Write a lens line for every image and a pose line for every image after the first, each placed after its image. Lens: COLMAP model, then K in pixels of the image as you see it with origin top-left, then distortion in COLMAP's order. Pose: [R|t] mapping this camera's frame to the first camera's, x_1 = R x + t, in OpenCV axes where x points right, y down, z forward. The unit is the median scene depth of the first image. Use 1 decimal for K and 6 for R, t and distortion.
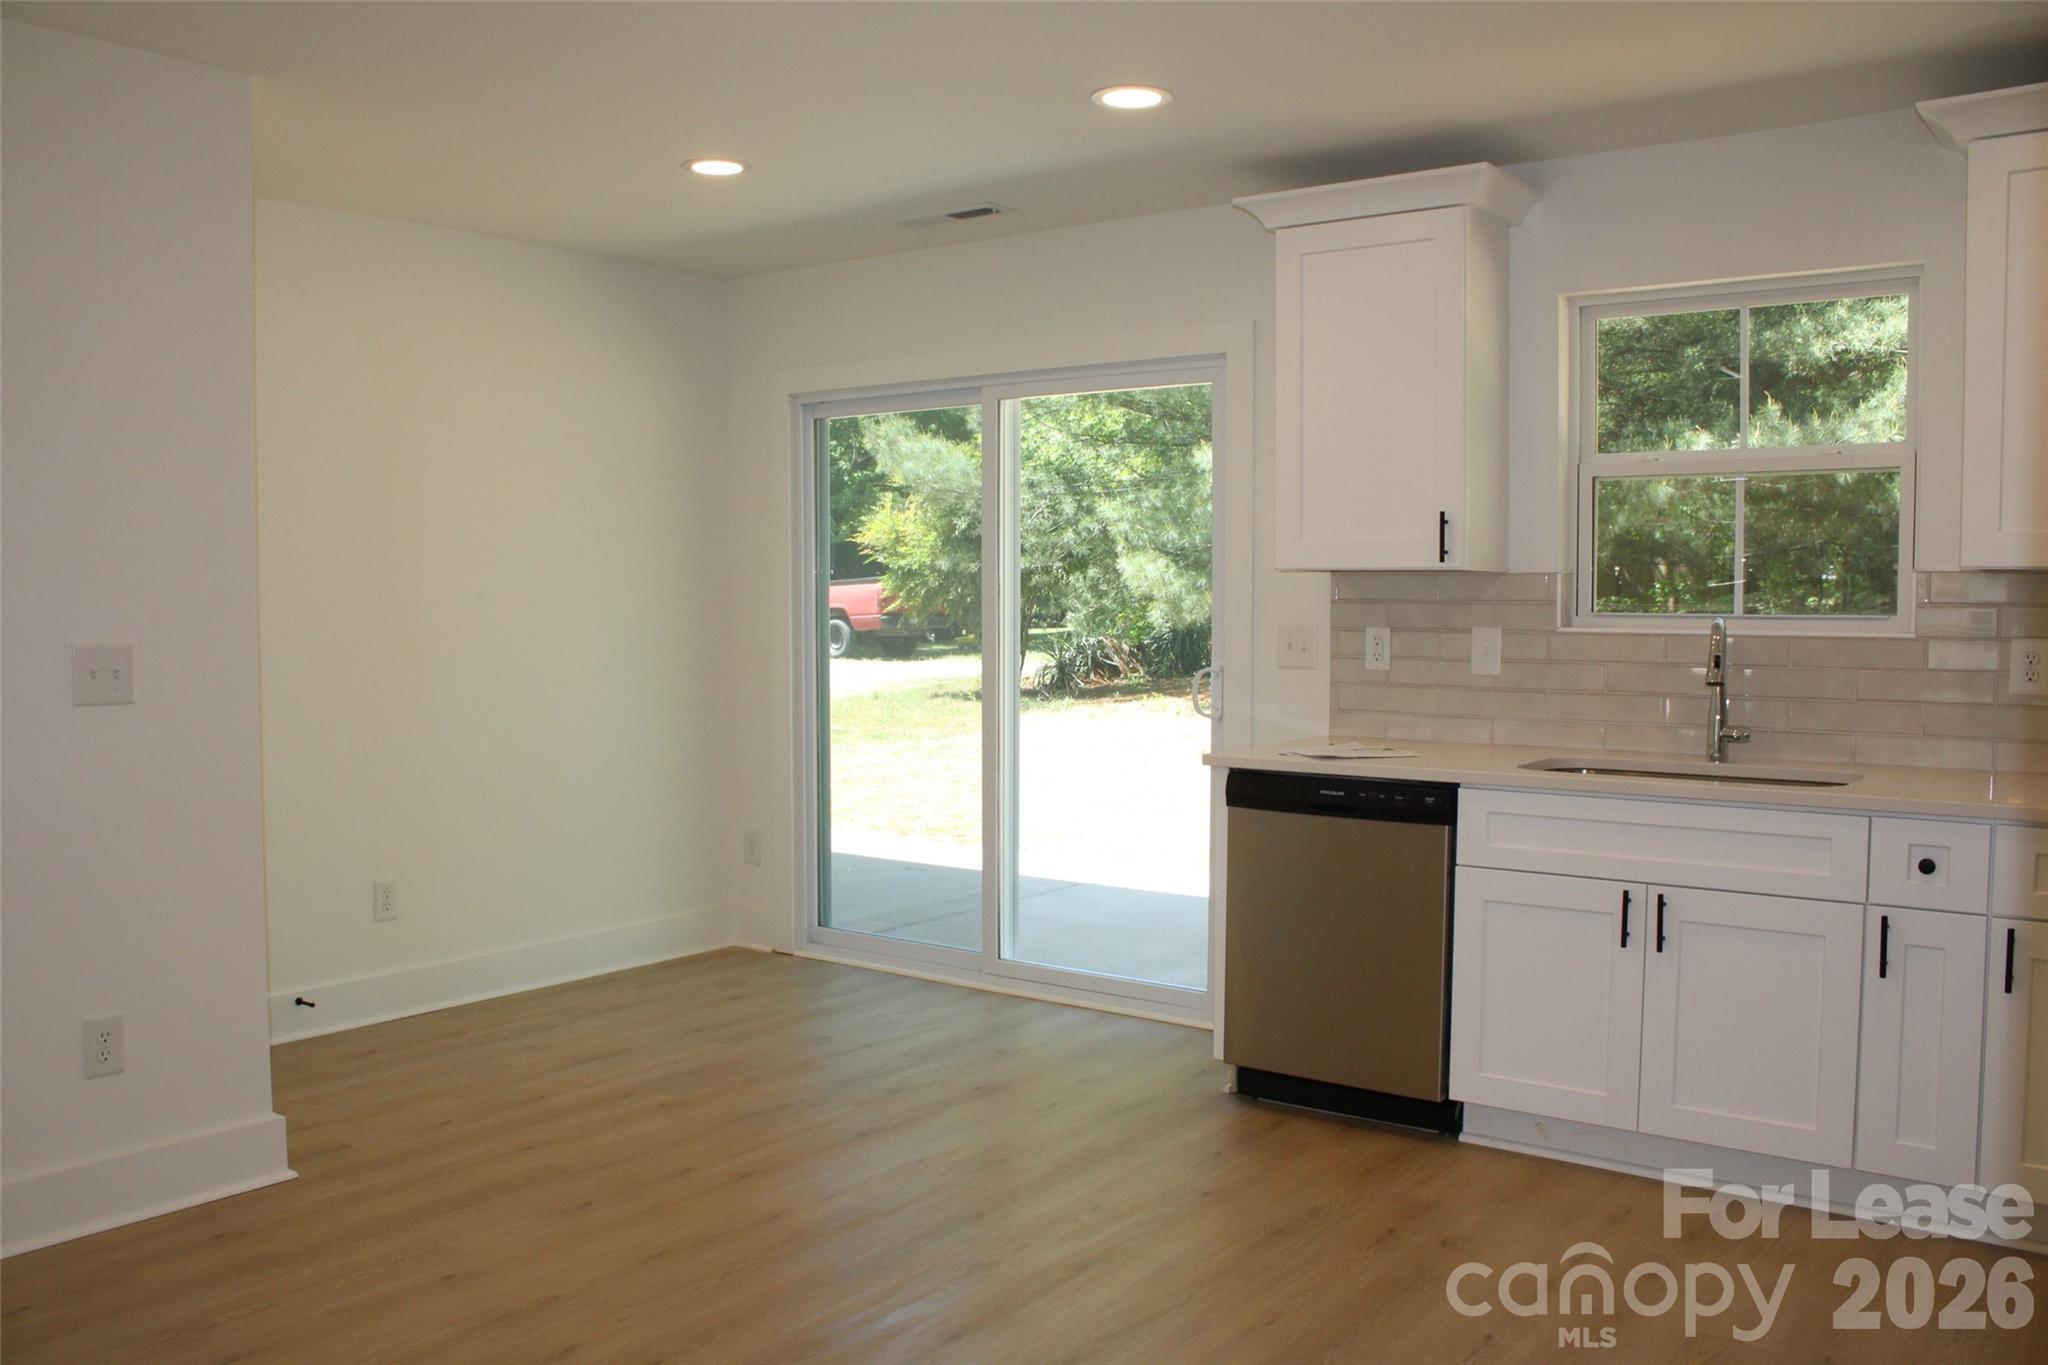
lens RADIAL K [[1728.6, 0, 1015.6], [0, 1728.6, 679.9], [0, 0, 1]] dist [-0.163150, 0.148399]
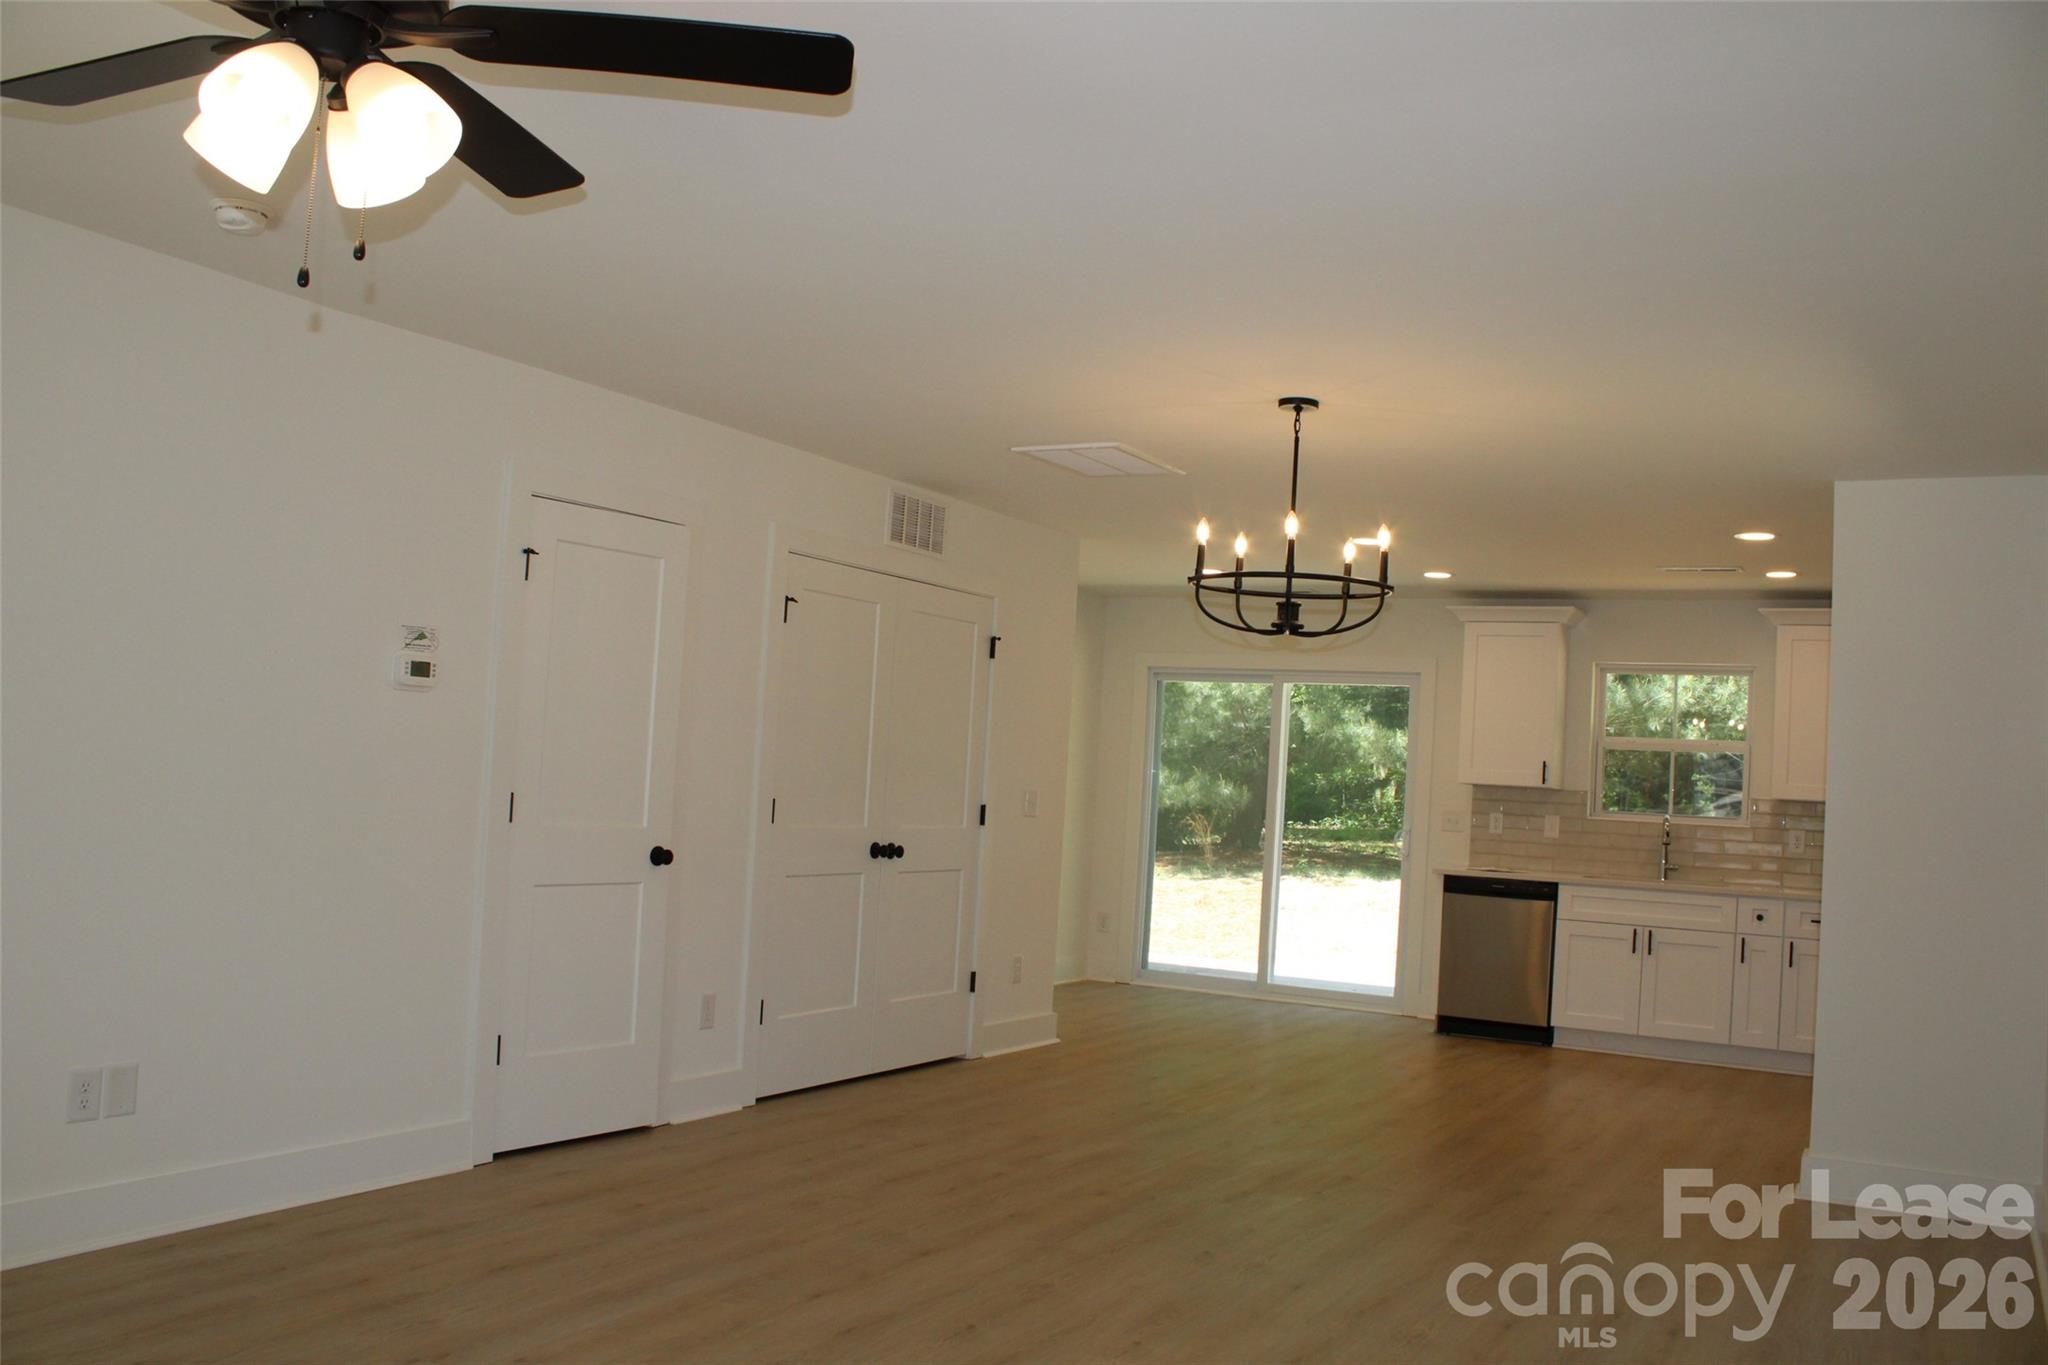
lens RADIAL K [[1728.6, 0, 1019.7], [0, 1728.6, 693.3], [0, 0, 1]] dist [-0.163150, 0.148399]
pose [[0.989155, 0.062919, 0.132715, -0.685071], [-0.049871, 0.993792, -0.099453, 0.063373], [-0.138149, 0.091756, 0.986152, -1.029642]]
